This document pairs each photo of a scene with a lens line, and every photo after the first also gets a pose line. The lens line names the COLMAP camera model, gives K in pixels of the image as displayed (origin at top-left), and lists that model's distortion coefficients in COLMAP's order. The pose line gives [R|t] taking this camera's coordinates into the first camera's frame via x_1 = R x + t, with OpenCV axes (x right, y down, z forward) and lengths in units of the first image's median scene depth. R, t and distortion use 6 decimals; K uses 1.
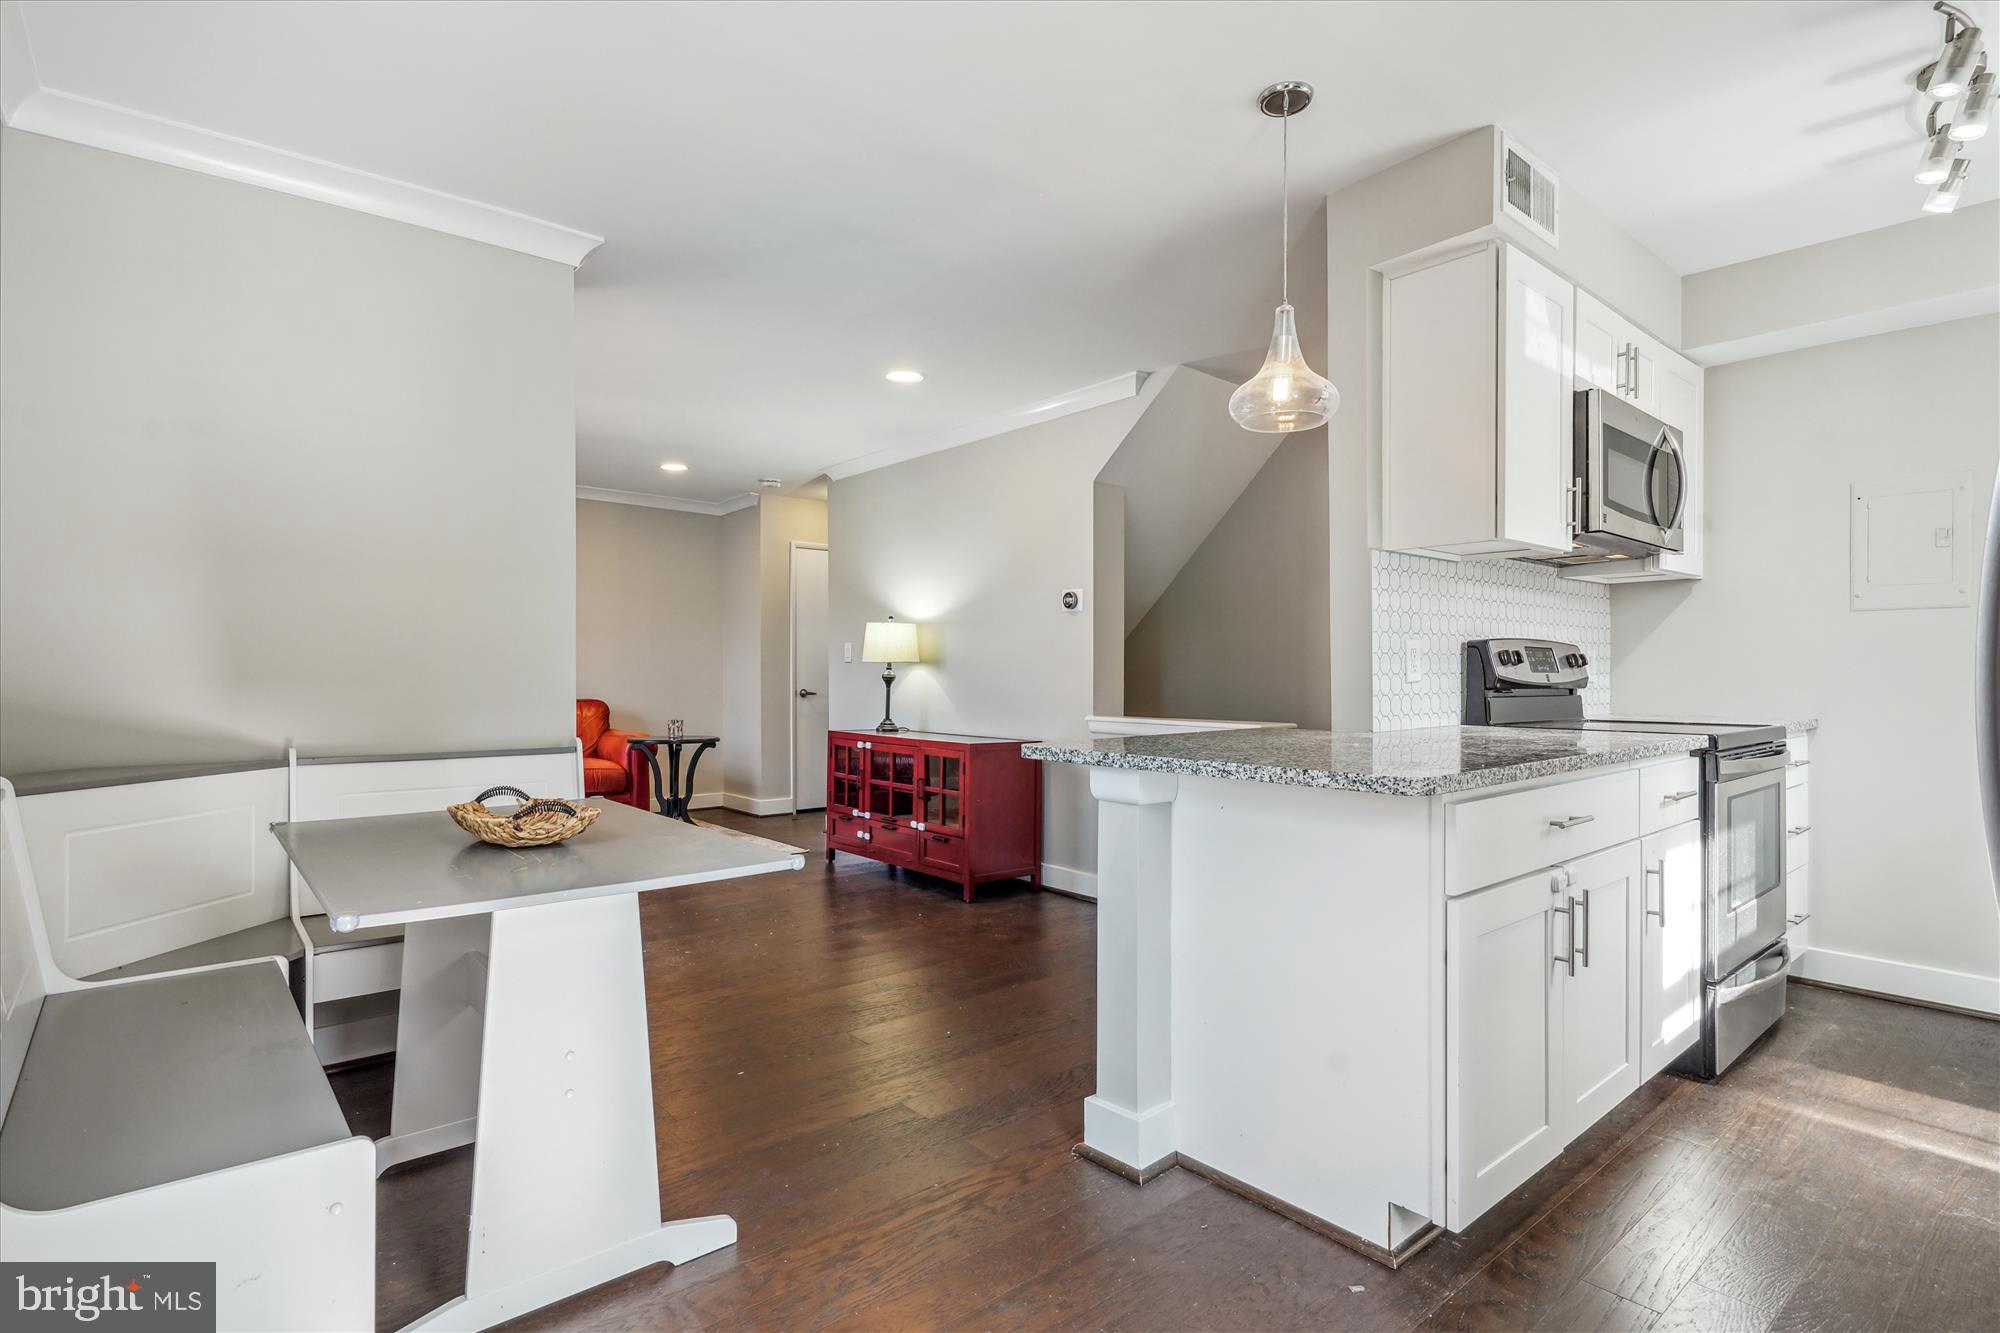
lens RADIAL K [[999.0, 0, 985.8], [0, 999.0, 680.2], [0, 0, 1]] dist [-0.003516, 0.001939]
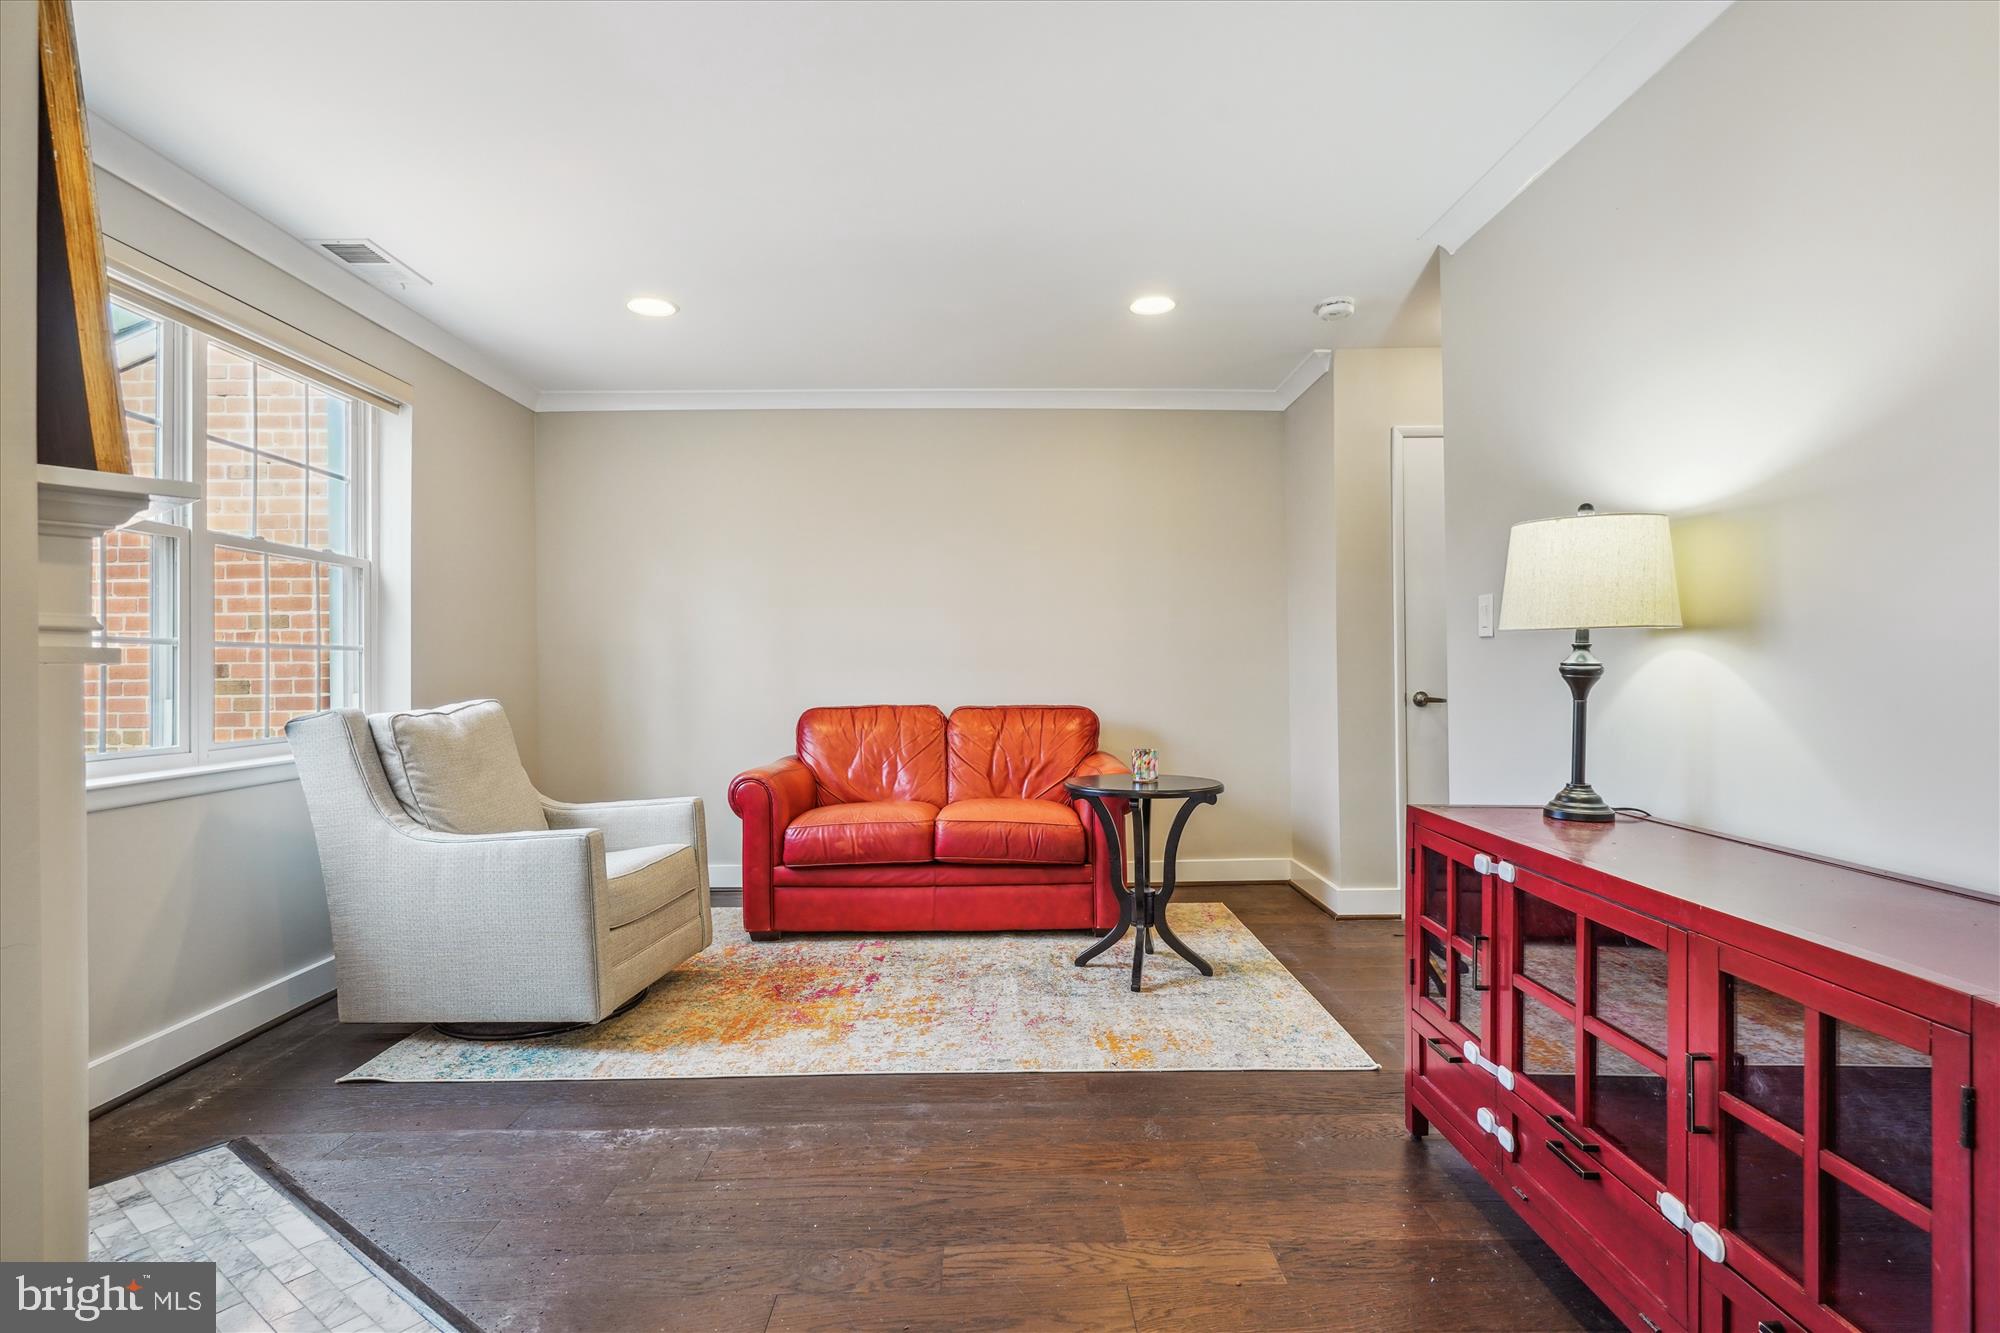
lens RADIAL K [[999.0, 0, 979.5], [0, 999.0, 658.2], [0, 0, 1]] dist [-0.003516, 0.001939]
pose [[0.781985, -0.014965, -0.623117, -0.042048], [0.006015, 0.999846, -0.016463, -0.002644], [0.623268, 0.009126, 0.781955, 0.579336]]
